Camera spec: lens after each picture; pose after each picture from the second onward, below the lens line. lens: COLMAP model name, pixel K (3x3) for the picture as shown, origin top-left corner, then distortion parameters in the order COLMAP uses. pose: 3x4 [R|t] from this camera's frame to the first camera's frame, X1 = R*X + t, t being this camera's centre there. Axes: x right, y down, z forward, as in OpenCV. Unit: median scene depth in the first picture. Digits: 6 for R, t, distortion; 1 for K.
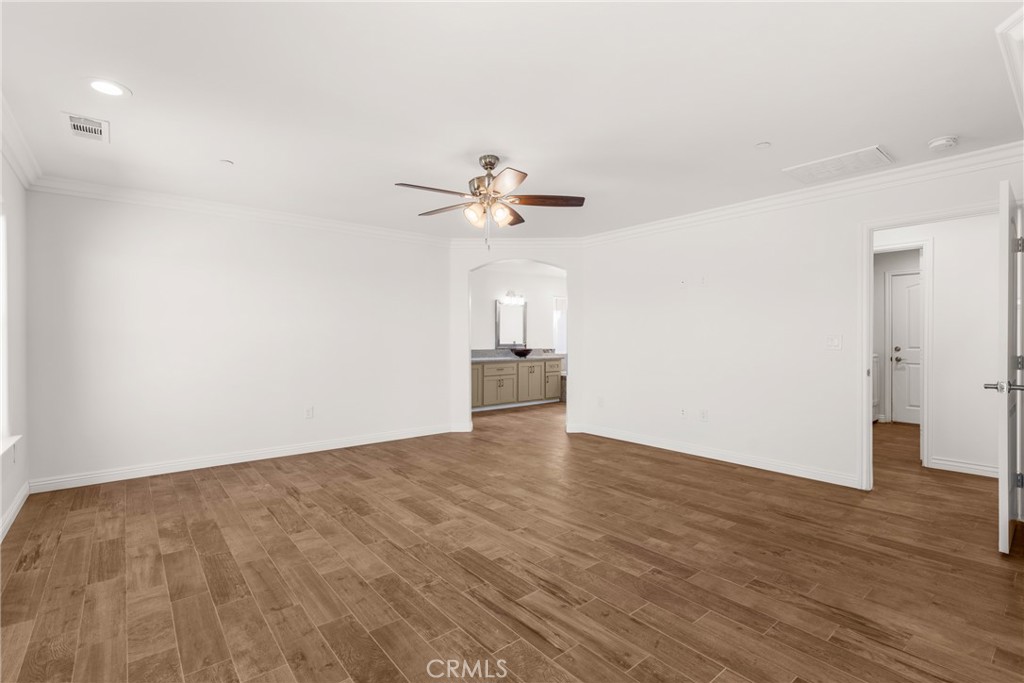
lens RADIAL K [[478.4, 0, 513.9], [0, 478.4, 341.3], [0, 0, 1]] dist [0.001508, -0.000345]
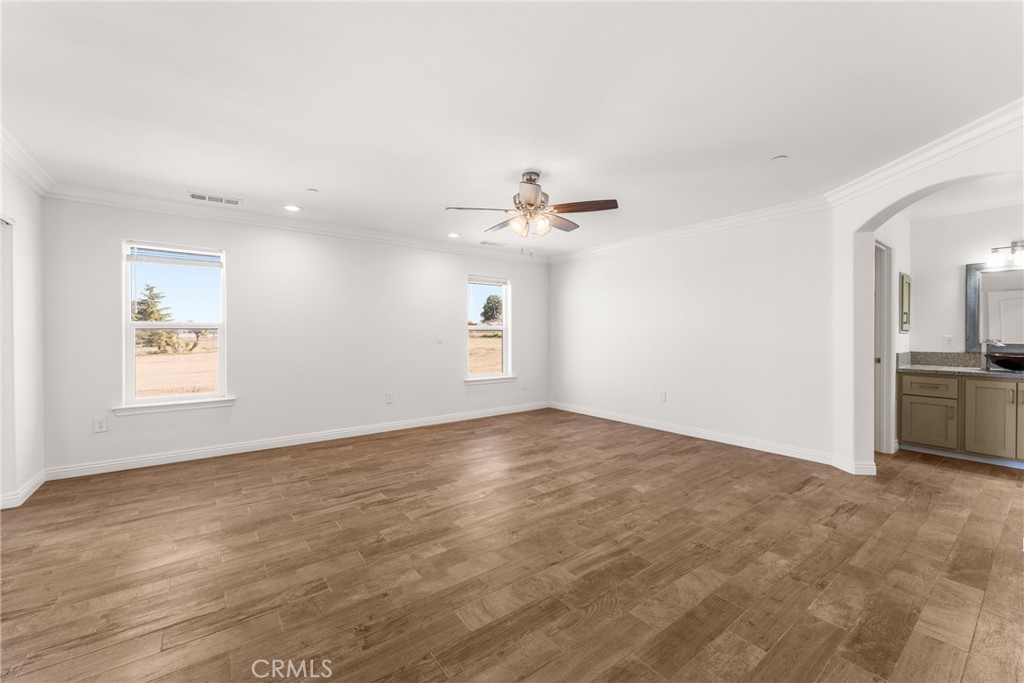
lens RADIAL K [[415.1, 0, 507.1], [0, 415.1, 339.0], [0, 0, 1]] dist [0.002687, -0.000076]
pose [[-0.063285, 0.007920, -0.997964, 0.833142], [-0.002330, 0.999965, 0.008084, -0.003725], [0.997993, 0.002837, -0.063264, 0.899857]]
